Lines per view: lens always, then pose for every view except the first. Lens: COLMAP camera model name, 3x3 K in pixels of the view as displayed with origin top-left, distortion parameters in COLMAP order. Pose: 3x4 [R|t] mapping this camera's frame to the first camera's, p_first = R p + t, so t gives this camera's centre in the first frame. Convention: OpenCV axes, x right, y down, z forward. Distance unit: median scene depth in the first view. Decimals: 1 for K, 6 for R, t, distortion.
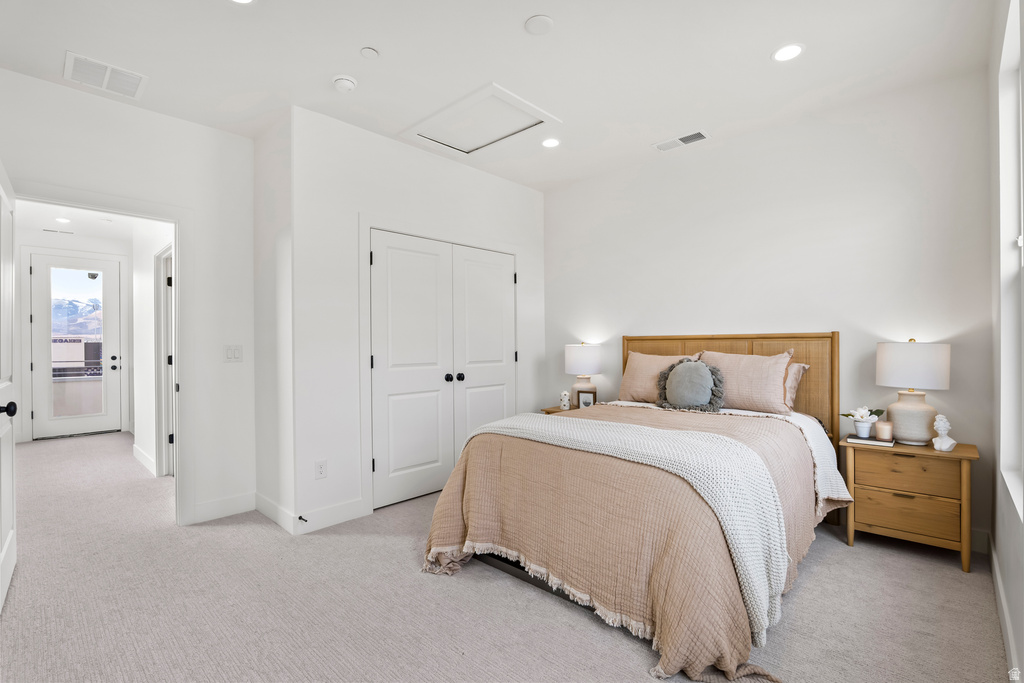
lens RADIAL K [[476.6, 0, 514.6], [0, 476.6, 351.3], [0, 0, 1]] dist [-0.018964, 0.004084]
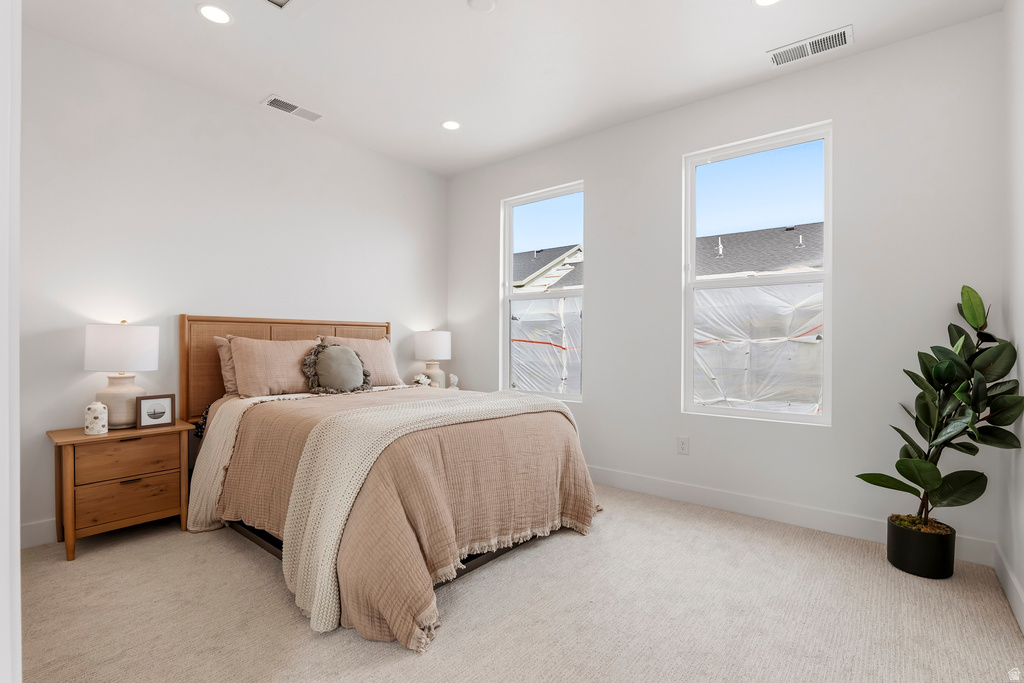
lens RADIAL K [[476.6, 0, 515.7], [0, 476.6, 336.4], [0, 0, 1]] dist [-0.018964, 0.004084]
pose [[-0.053324, -0.000021, 0.998577, -0.745969], [-0.005190, 0.999987, -0.000256, -0.002021], [-0.998564, -0.005196, -0.053323, 0.739500]]
